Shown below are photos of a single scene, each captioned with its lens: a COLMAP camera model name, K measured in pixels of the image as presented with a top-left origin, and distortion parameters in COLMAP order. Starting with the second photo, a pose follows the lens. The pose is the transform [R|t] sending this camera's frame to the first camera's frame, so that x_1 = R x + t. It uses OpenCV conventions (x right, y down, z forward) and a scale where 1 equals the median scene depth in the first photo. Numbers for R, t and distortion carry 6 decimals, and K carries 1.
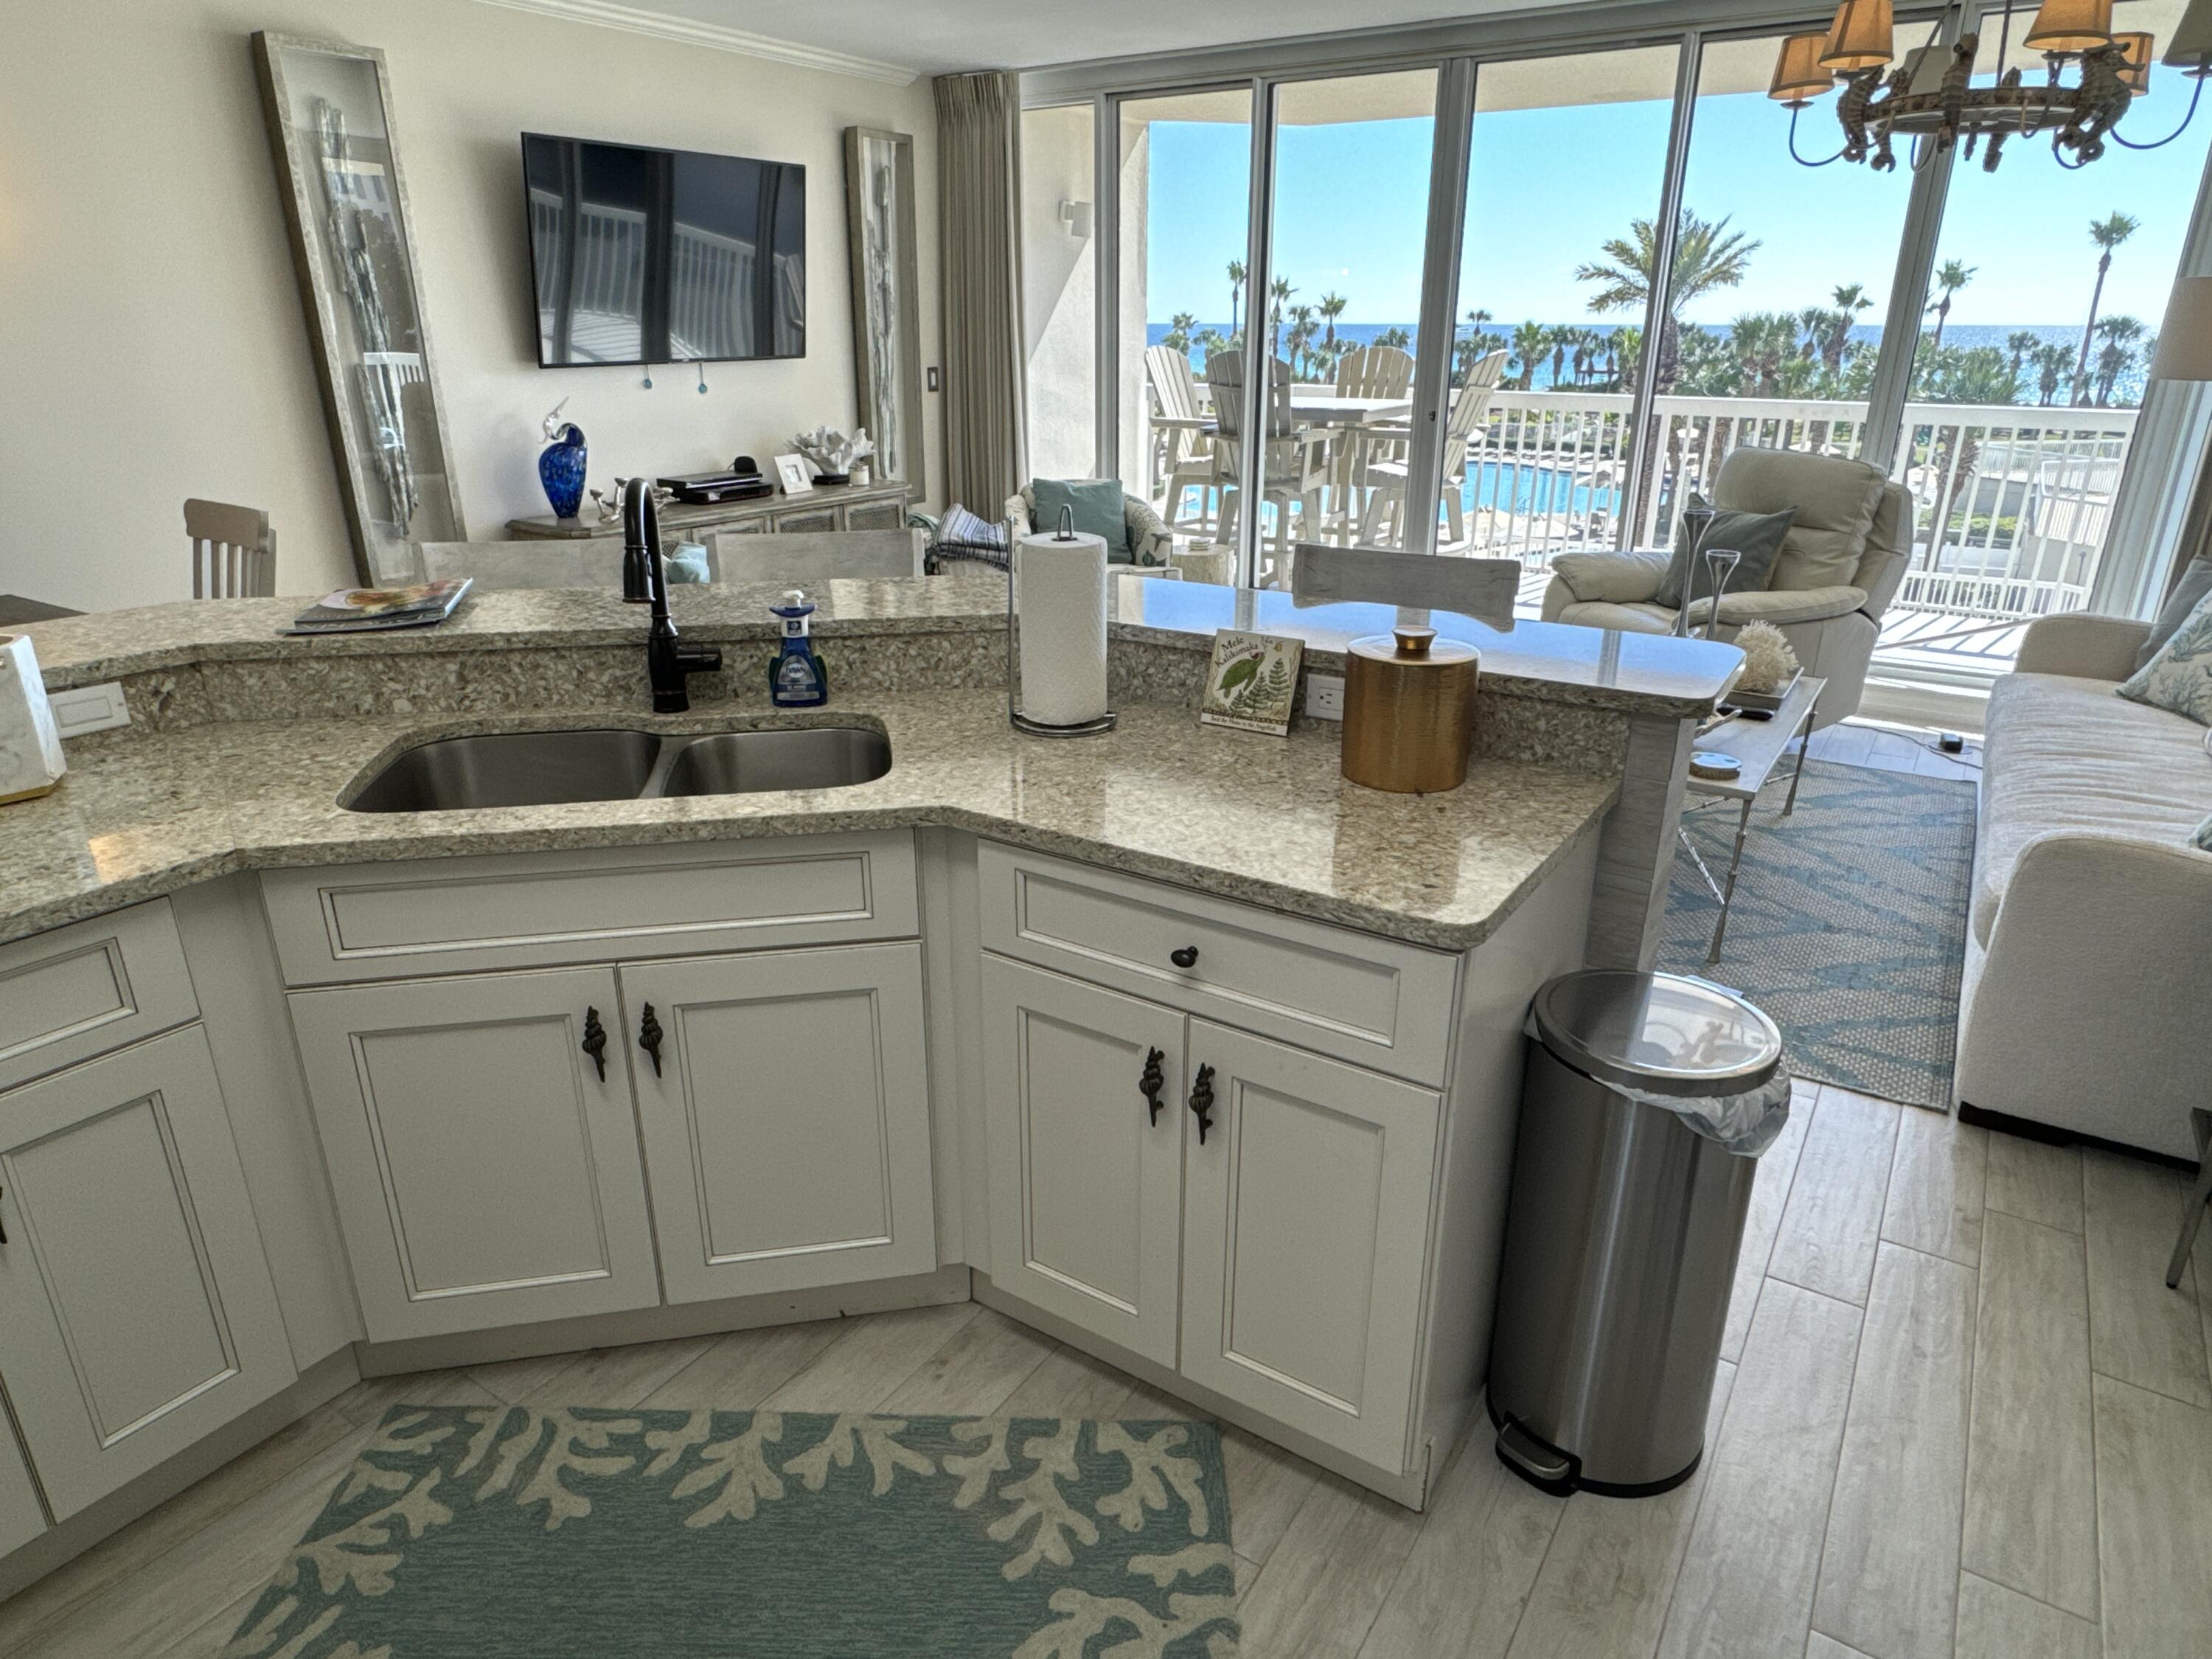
lens RADIAL K [[1344.8, 0, 1108.8], [0, 1344.8, 828.0], [0, 0, 1]] dist [0.005427, -0.001374]
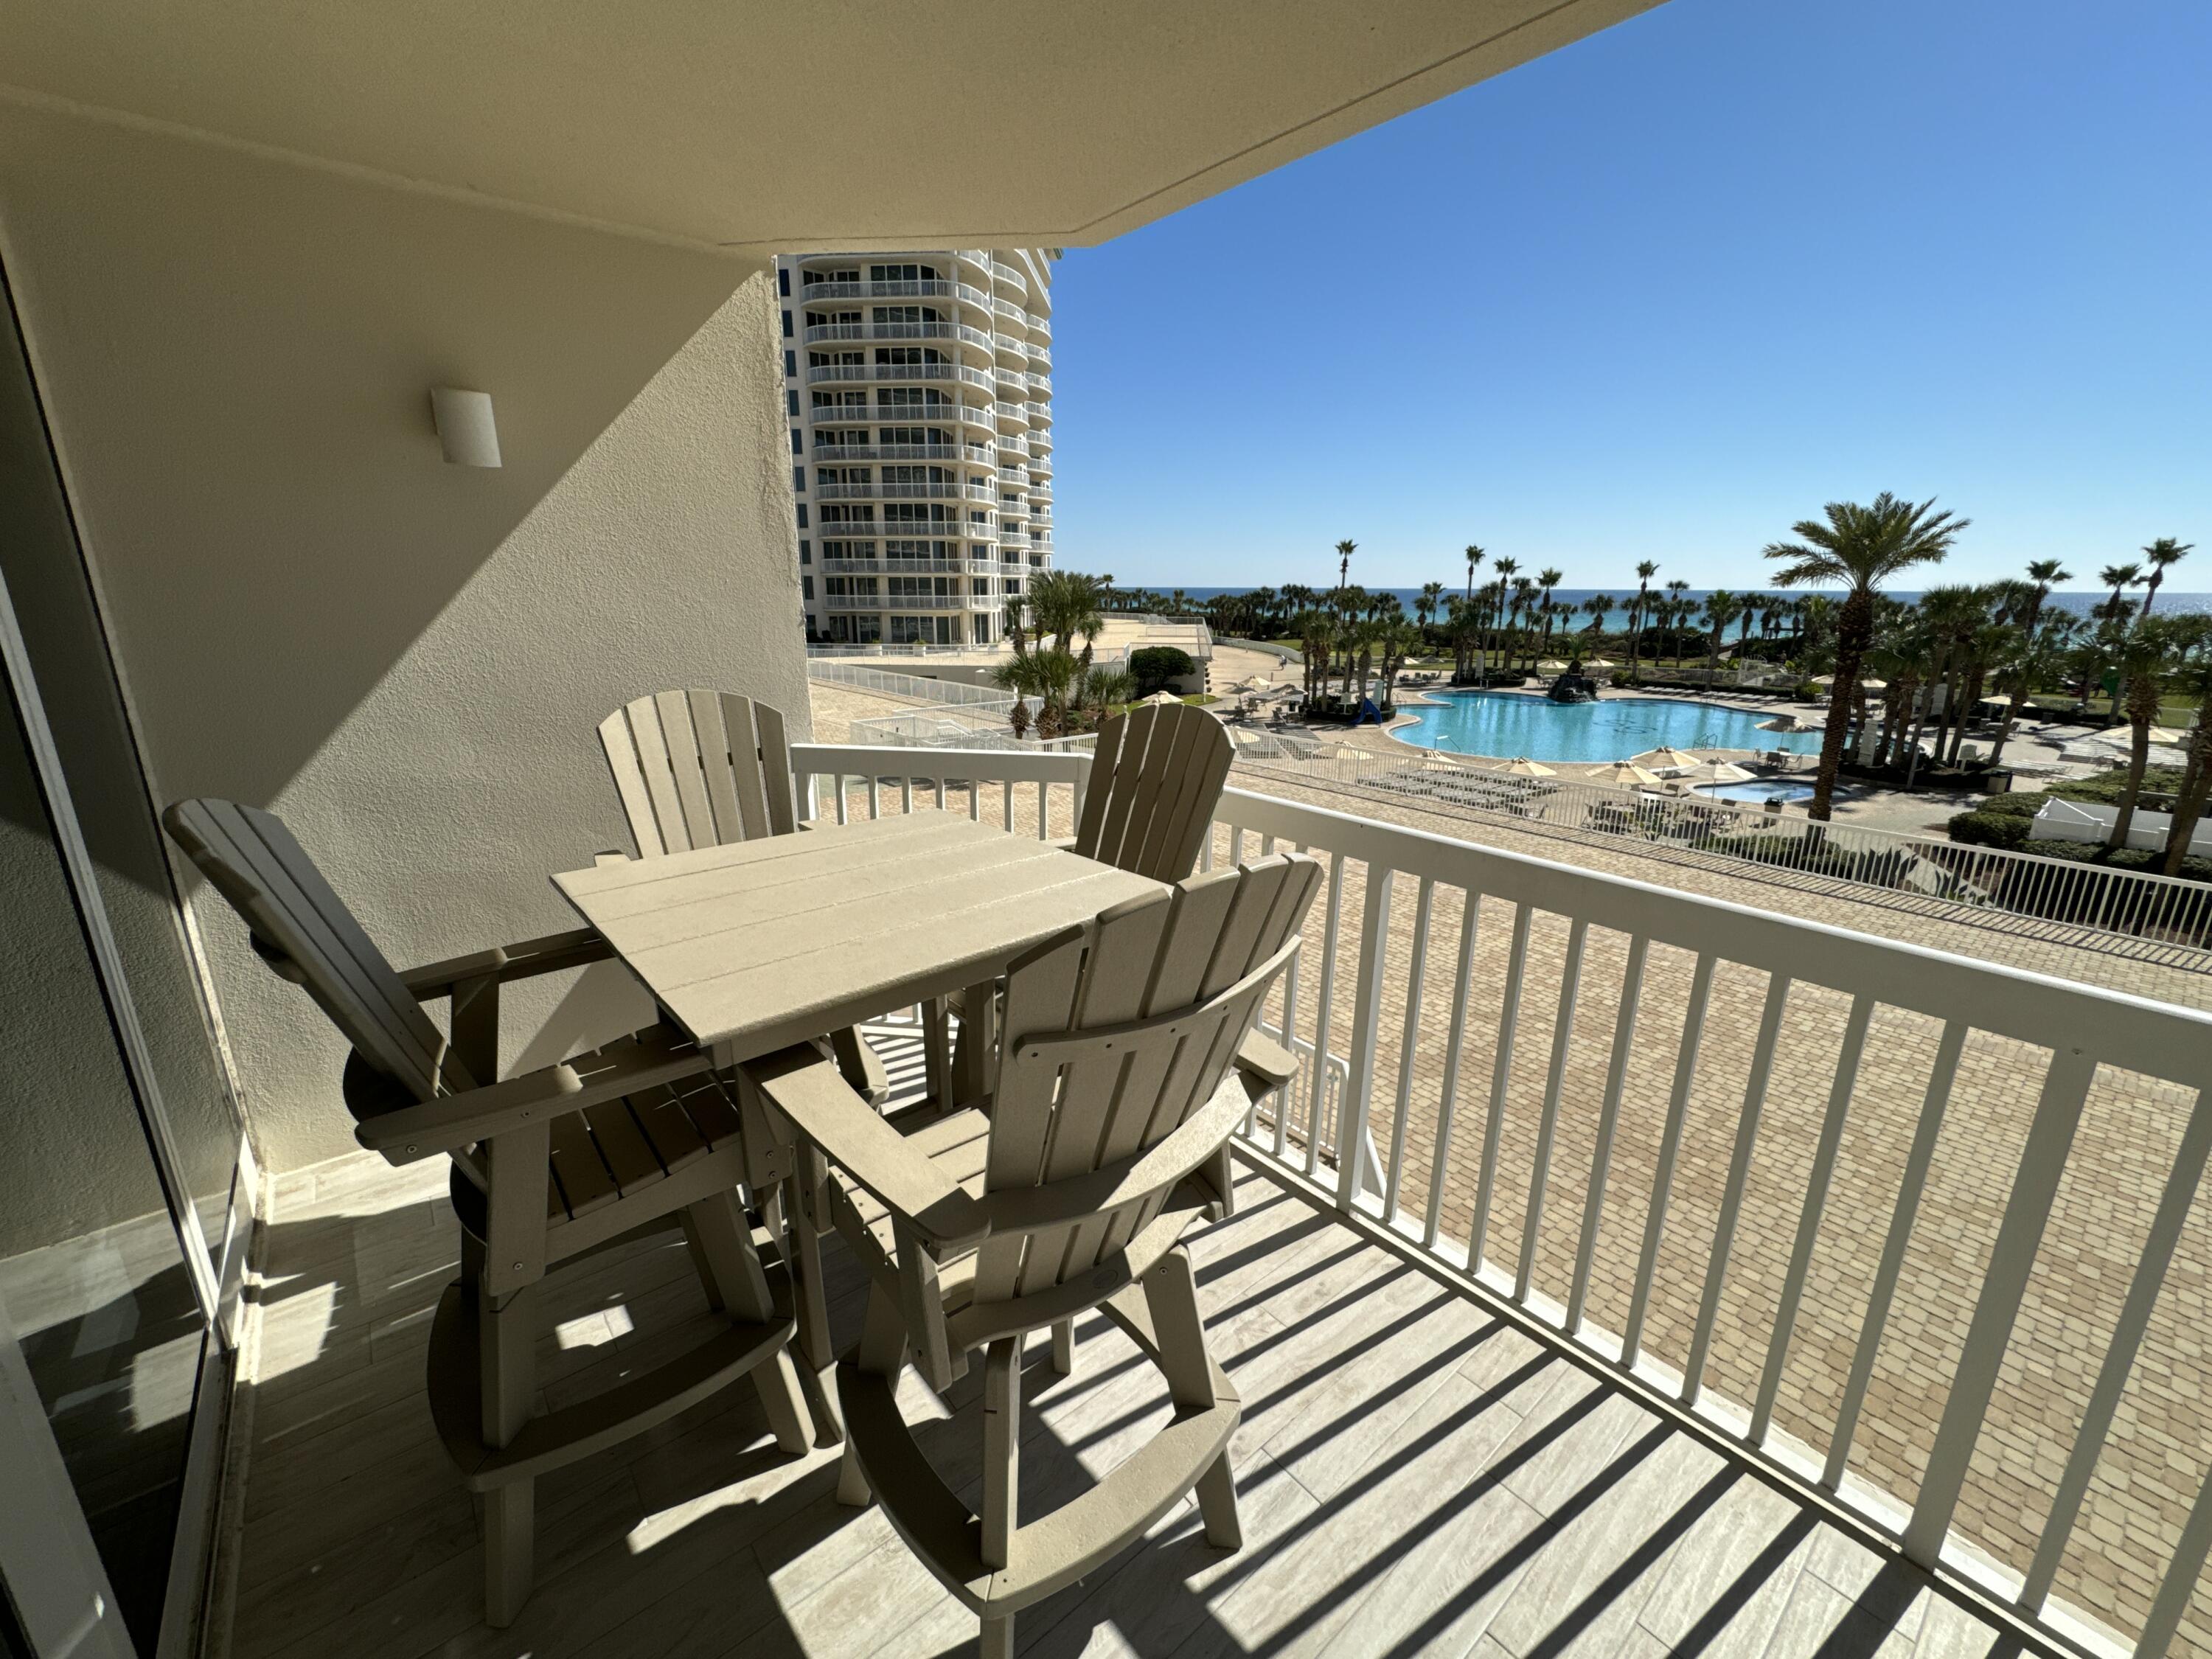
lens RADIAL K [[892.7, 0, 1112.1], [0, 892.7, 822.1], [0, 0, 1]] dist [-0.004039, 0.001045]
pose [[0.954186, 0.077151, -0.289095, 0.069100], [-0.106300, 0.990564, -0.086503, -0.076080], [0.279694, 0.113271, 0.953384, 0.189353]]
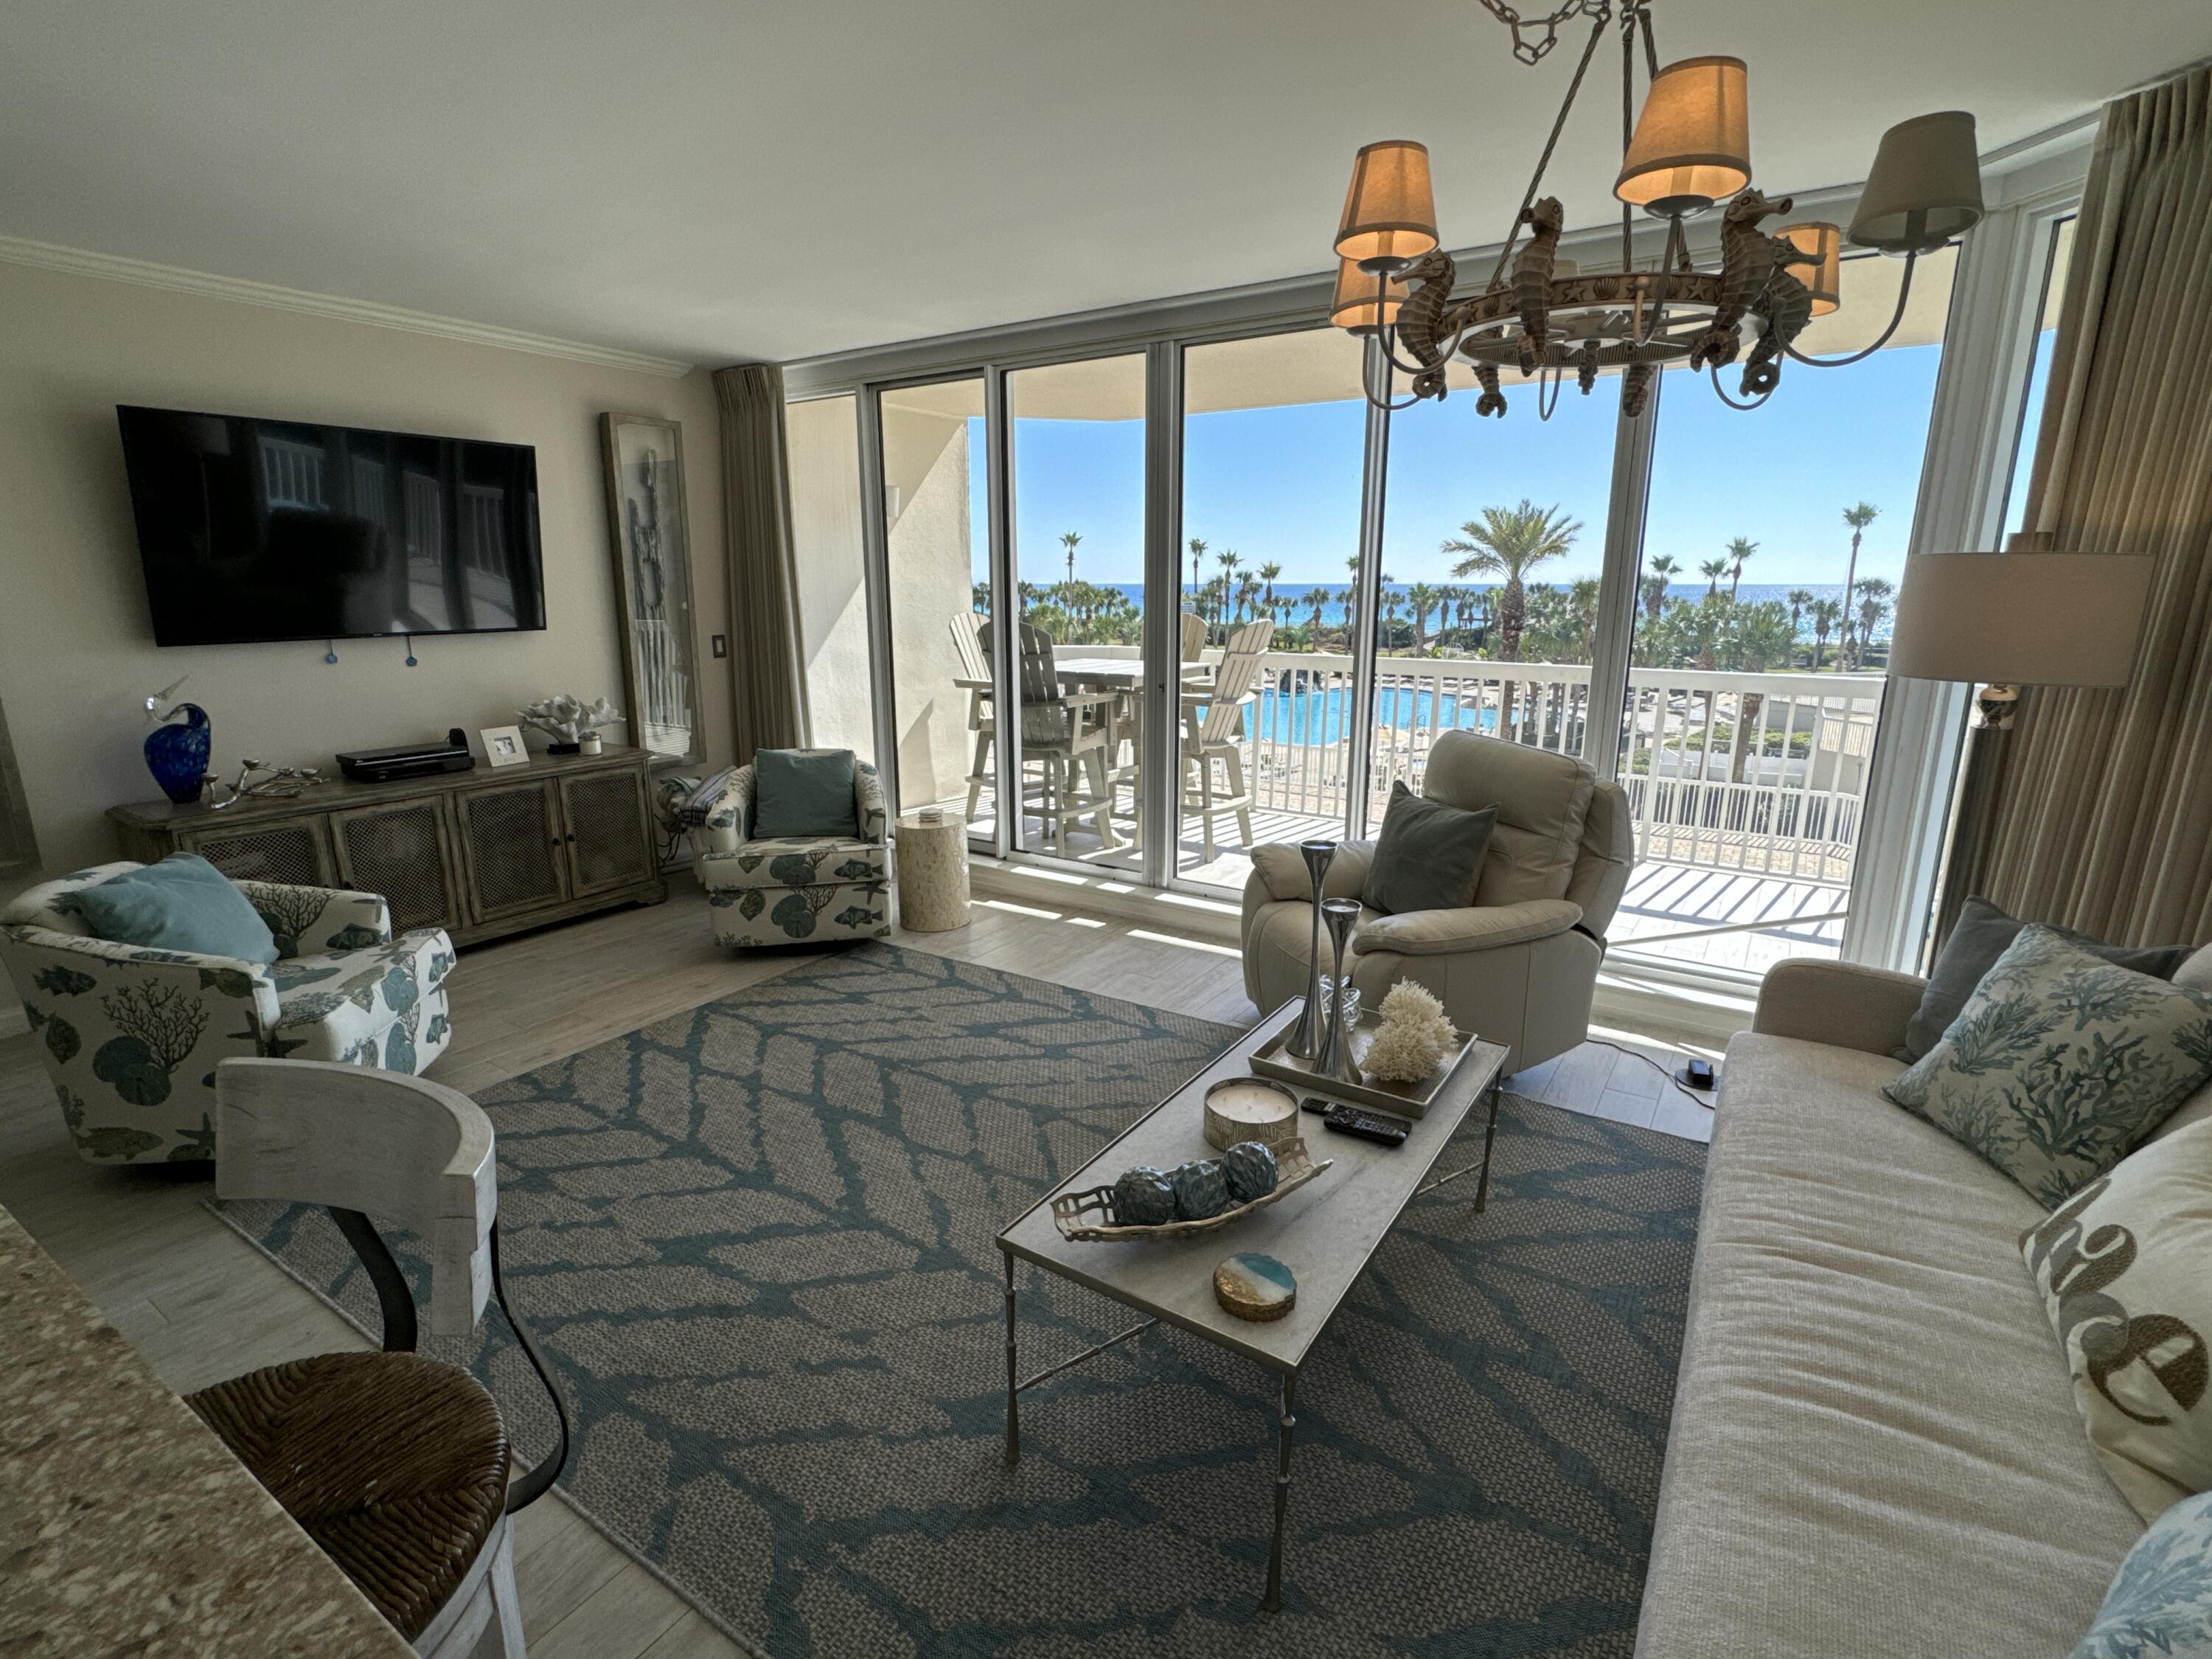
lens RADIAL K [[1045.9, 0, 1114.7], [0, 1045.9, 825.6], [0, 0, 1]] dist [0.010711, -0.003661]
pose [[0.999998, -0.000781, -0.001570, 0.038609], [0.000568, 0.991351, -0.131234, -0.020020], [0.001659, 0.131233, 0.991350, 0.048281]]
